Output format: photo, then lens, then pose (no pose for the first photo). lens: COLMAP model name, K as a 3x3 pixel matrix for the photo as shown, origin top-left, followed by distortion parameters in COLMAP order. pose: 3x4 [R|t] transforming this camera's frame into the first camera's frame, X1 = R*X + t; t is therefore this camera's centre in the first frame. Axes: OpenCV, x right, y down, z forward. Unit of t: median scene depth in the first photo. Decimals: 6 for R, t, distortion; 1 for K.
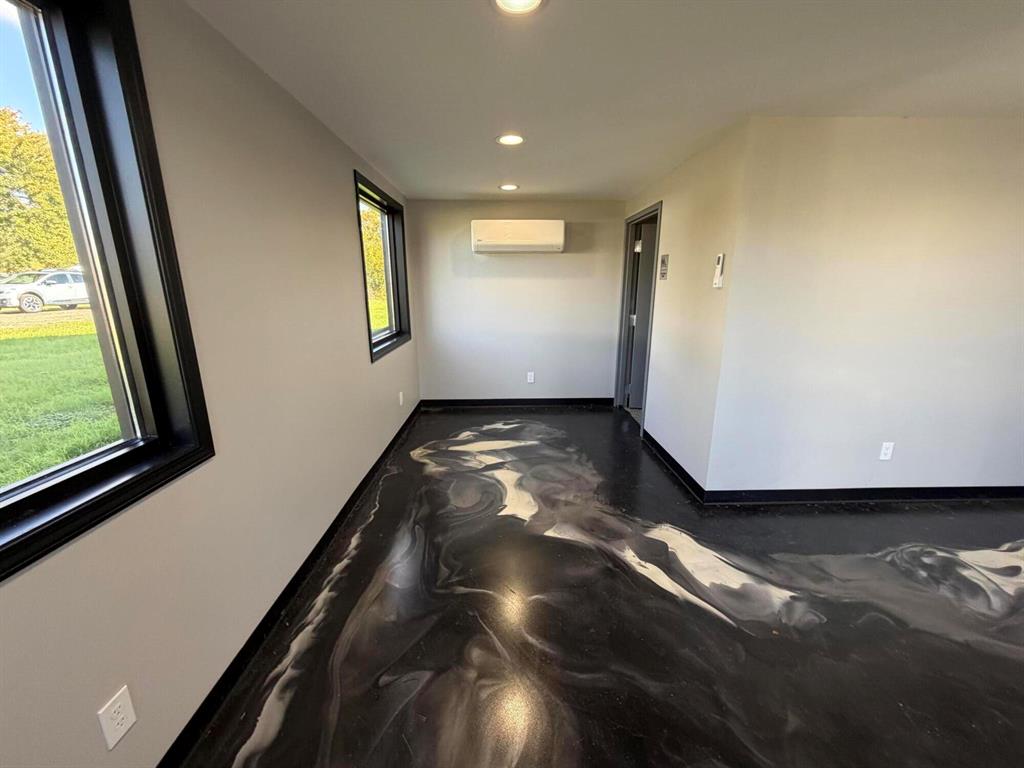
lens RADIAL K [[406.8, 0, 514.6], [0, 406.8, 383.3], [0, 0, 1]] dist [-0.000159, 0.000041]
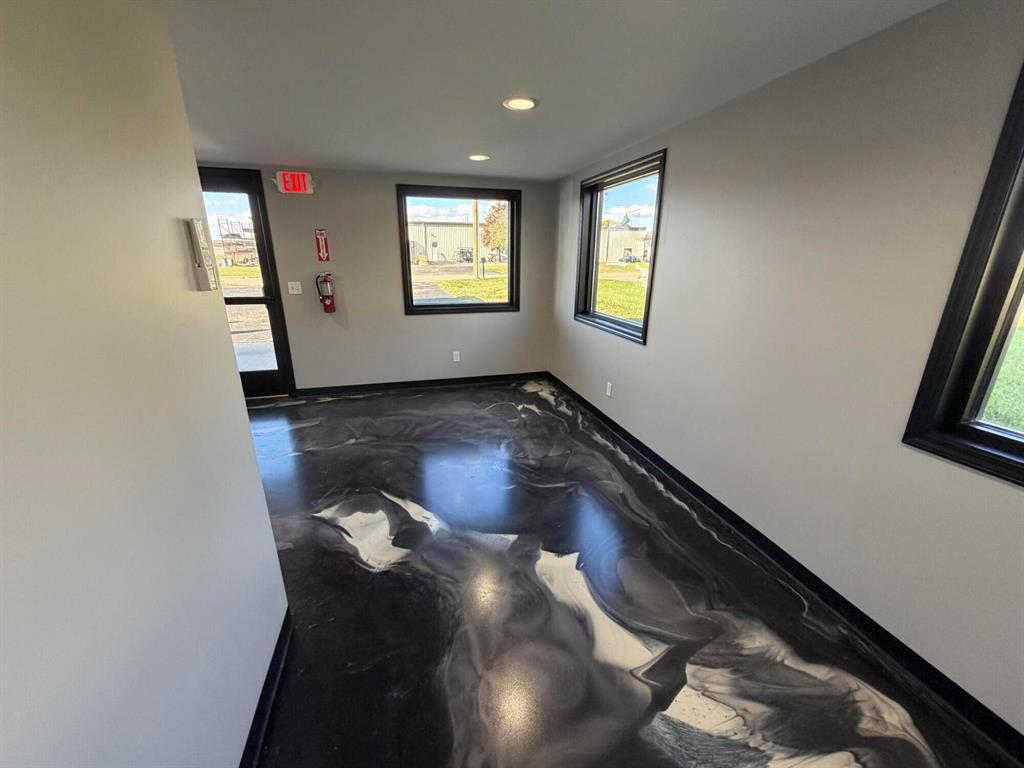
lens RADIAL K [[406.8, 0, 514.6], [0, 406.8, 383.3], [0, 0, 1]] dist [-0.000159, 0.000041]
pose [[-0.969447, 0.071218, -0.234736, 0.313139], [-0.062334, 0.853994, 0.516536, -0.485517], [0.237250, 0.515386, -0.823462, 1.799261]]
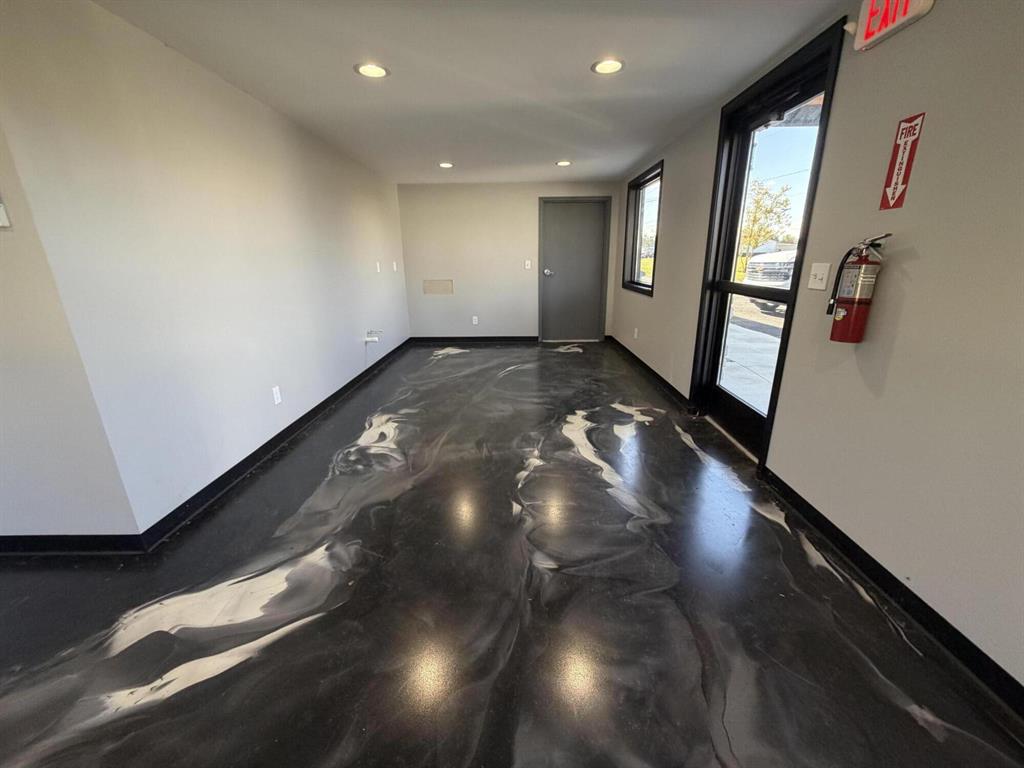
lens RADIAL K [[406.8, 0, 514.6], [0, 406.8, 383.3], [0, 0, 1]] dist [-0.000159, 0.000041]
pose [[0.035961, -0.292905, 0.955465, -0.110808], [0.251318, 0.928008, 0.275029, -0.002110], [-0.967236, 0.230235, 0.106984, 0.325382]]
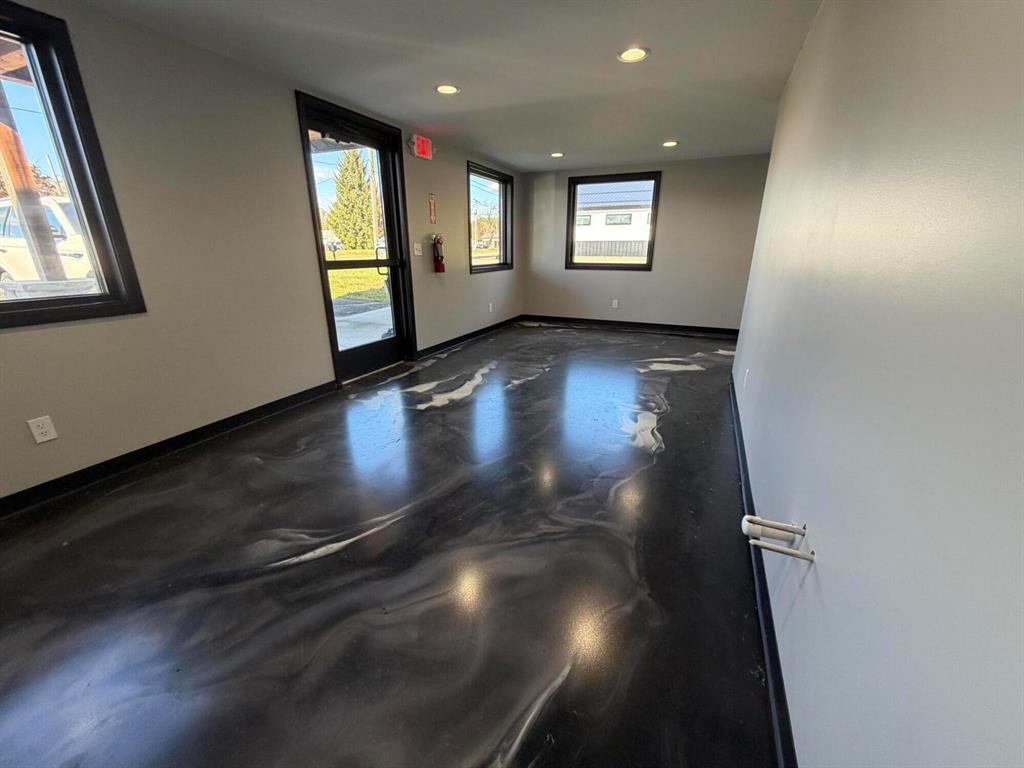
lens RADIAL K [[411.8, 0, 507.4], [0, 411.8, 383.9], [0, 0, 1]] dist [0.000169, 0.000020]
pose [[-0.451534, 0.288017, -0.844490, 2.550042], [-0.210658, 0.885299, 0.414570, -0.154316], [0.867030, 0.365091, -0.339069, 1.033289]]
